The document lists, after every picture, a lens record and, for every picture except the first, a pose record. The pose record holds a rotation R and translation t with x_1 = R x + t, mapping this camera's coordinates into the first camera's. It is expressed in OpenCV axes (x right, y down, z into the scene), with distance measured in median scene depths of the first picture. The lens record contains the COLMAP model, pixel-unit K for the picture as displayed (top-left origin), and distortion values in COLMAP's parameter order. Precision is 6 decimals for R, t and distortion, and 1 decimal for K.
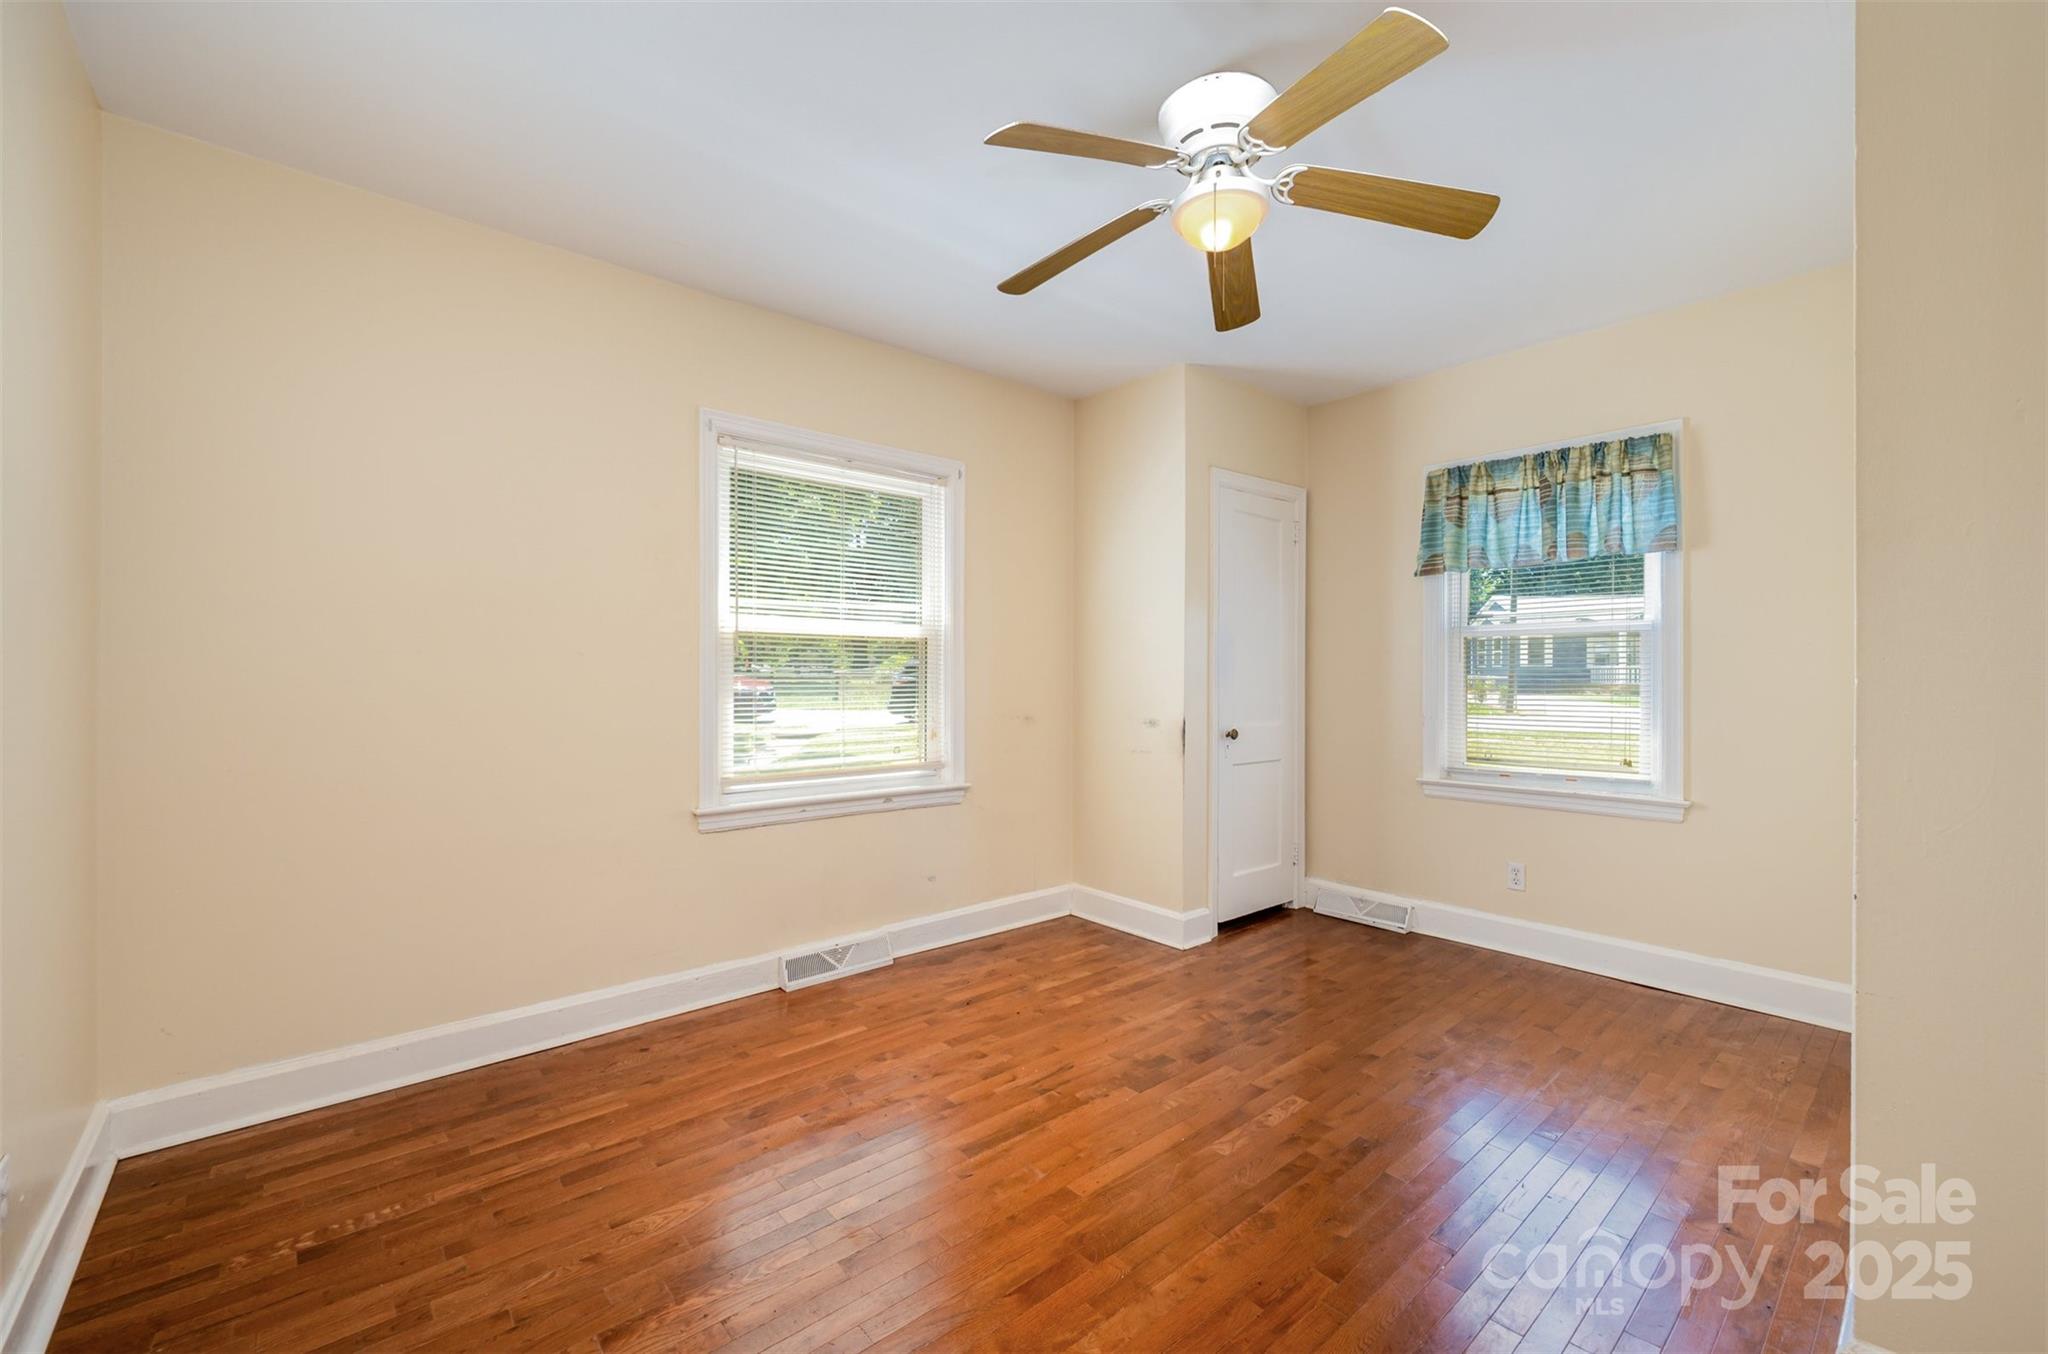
lens RADIAL K [[840.6, 0, 1031.2], [0, 840.6, 678.1], [0, 0, 1]] dist [0.003587, -0.000166]
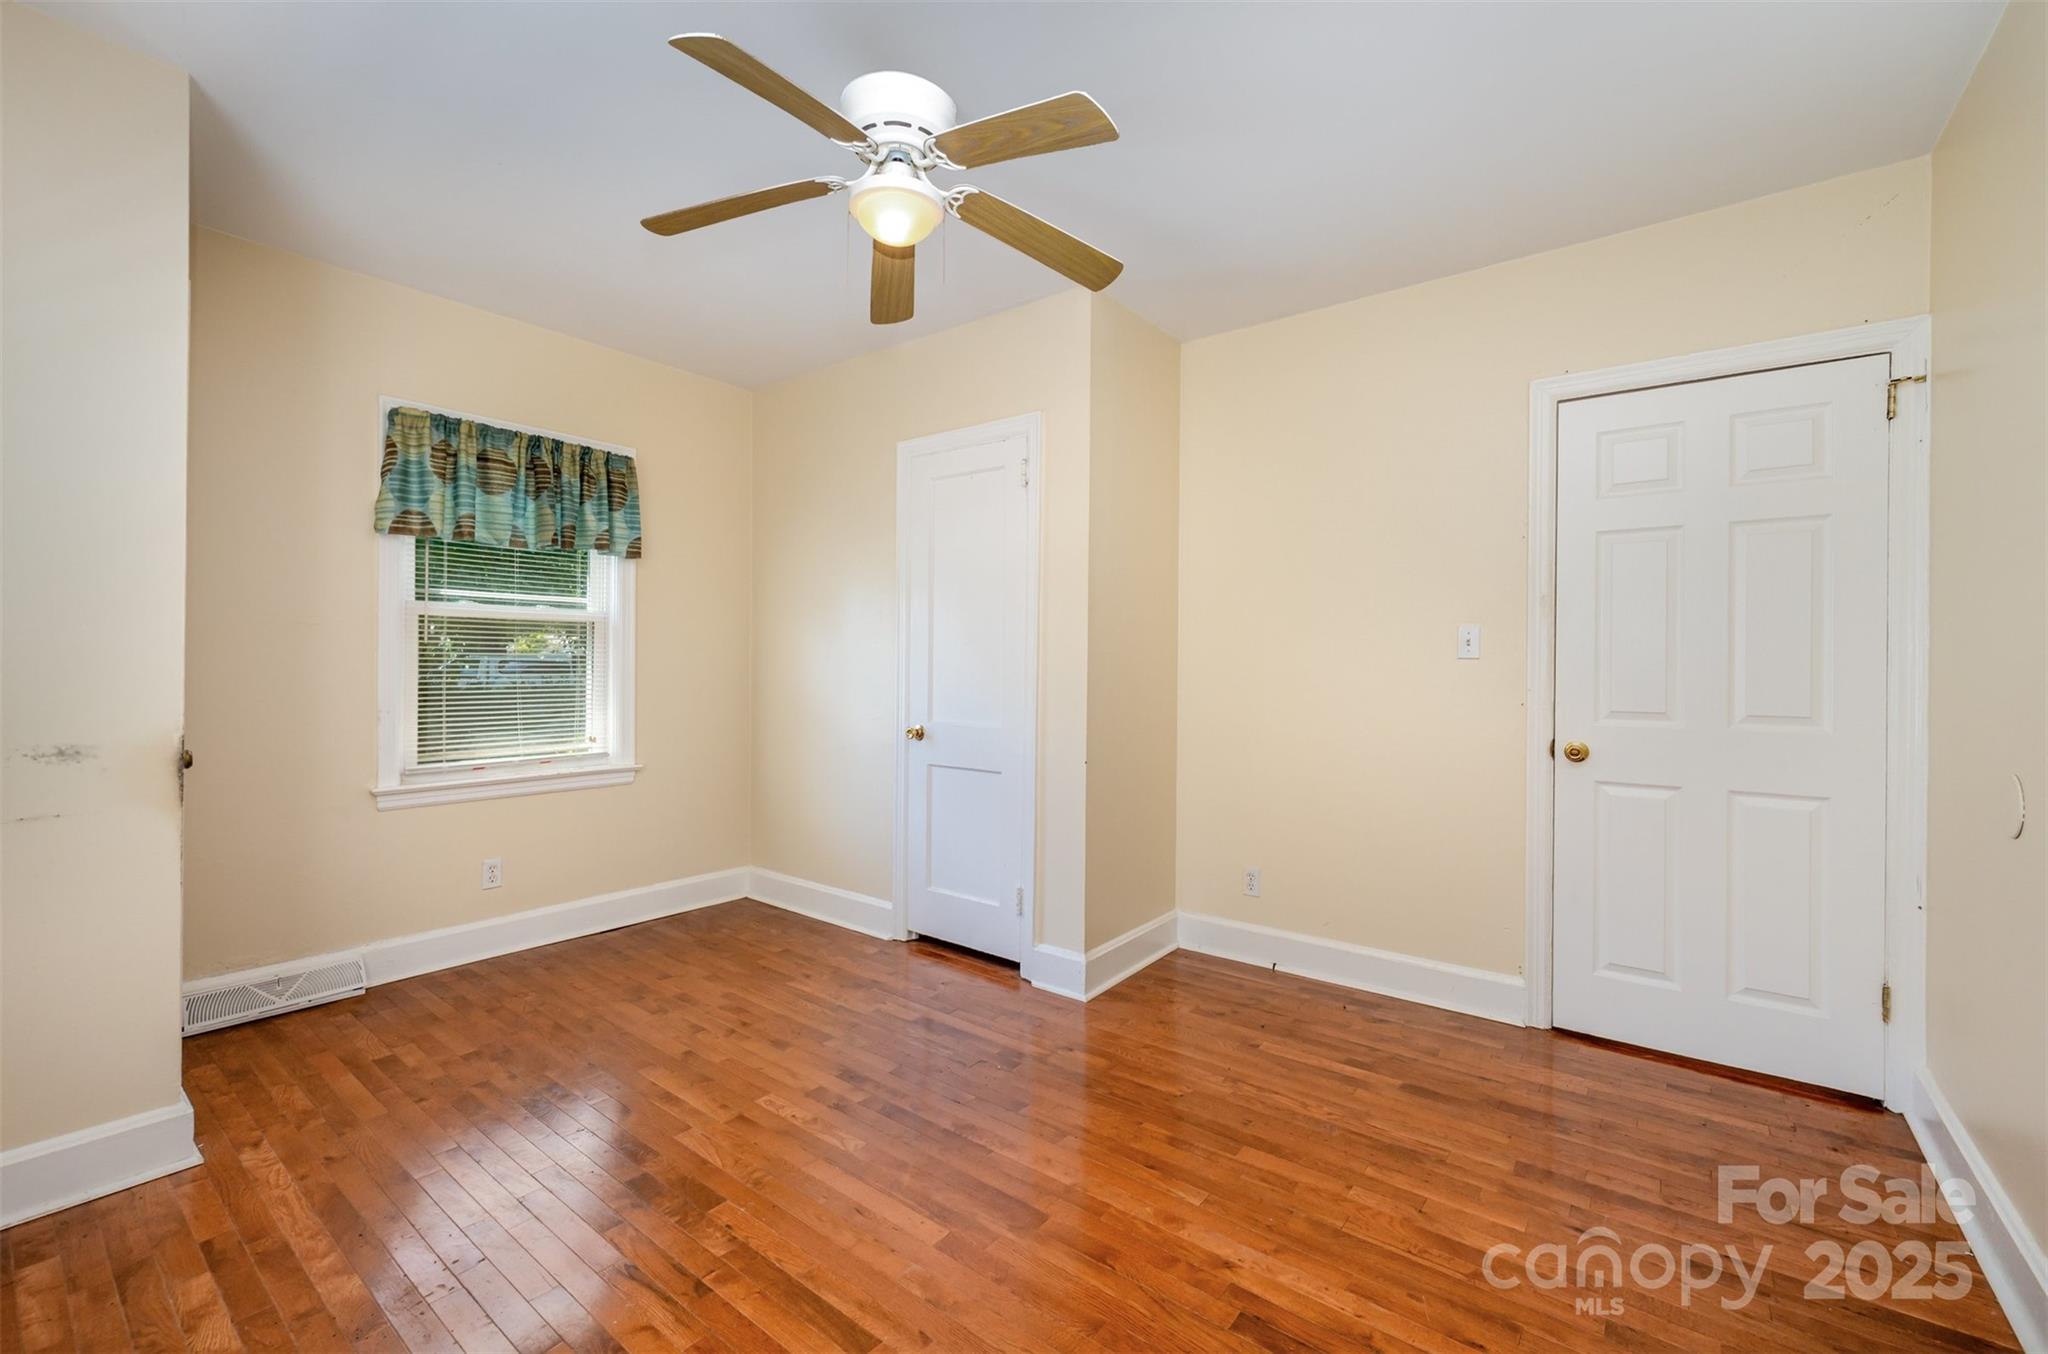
lens RADIAL K [[843.9, 0, 1031.3], [0, 843.9, 673.8], [0, 0, 1]] dist [0.000950, -0.000024]
pose [[-0.195229, -0.011076, 0.980695, -0.502899], [-0.007625, 0.999923, 0.009775, -0.001930], [-0.980728, -0.005569, -0.195299, 0.644848]]
